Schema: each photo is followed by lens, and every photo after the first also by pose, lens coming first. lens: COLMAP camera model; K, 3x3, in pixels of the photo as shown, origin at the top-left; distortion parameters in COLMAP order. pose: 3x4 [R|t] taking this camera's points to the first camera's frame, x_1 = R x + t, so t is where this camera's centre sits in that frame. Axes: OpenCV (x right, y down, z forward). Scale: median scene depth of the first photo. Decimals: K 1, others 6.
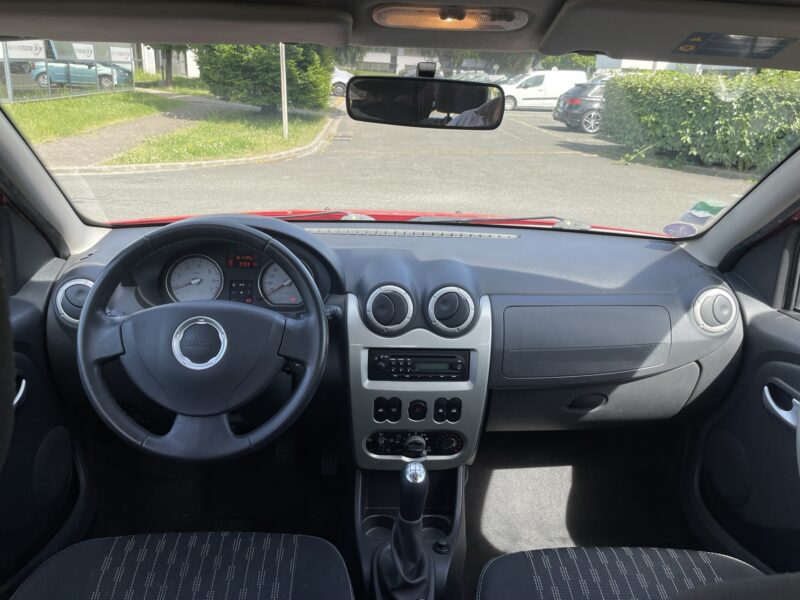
lens RADIAL K [[606.7, 0, 406.4], [0, 606.7, 285.9], [0, 0, 1]] dist [0.033500, -0.037232]
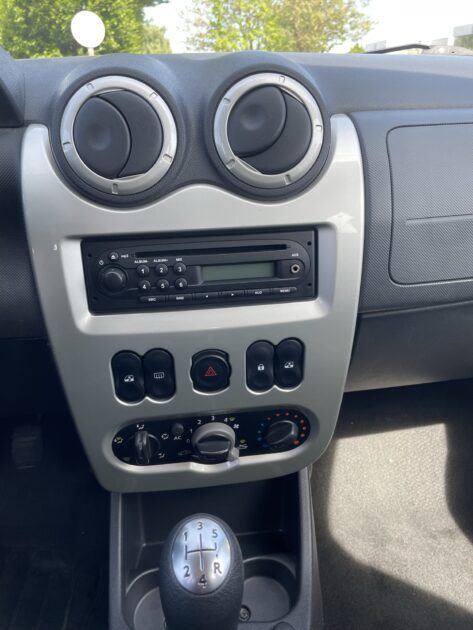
lens RADIAL K [[477.7, 0, 255.2], [0, 477.7, 315.8], [0, 0, 1]] dist [0.033500, -0.037232]
pose [[0.995075, -0.079707, 0.058925, 0.034214], [0.073115, 0.991607, 0.106628, 0.127852], [-0.066930, -0.101794, 0.992551, 0.649528]]
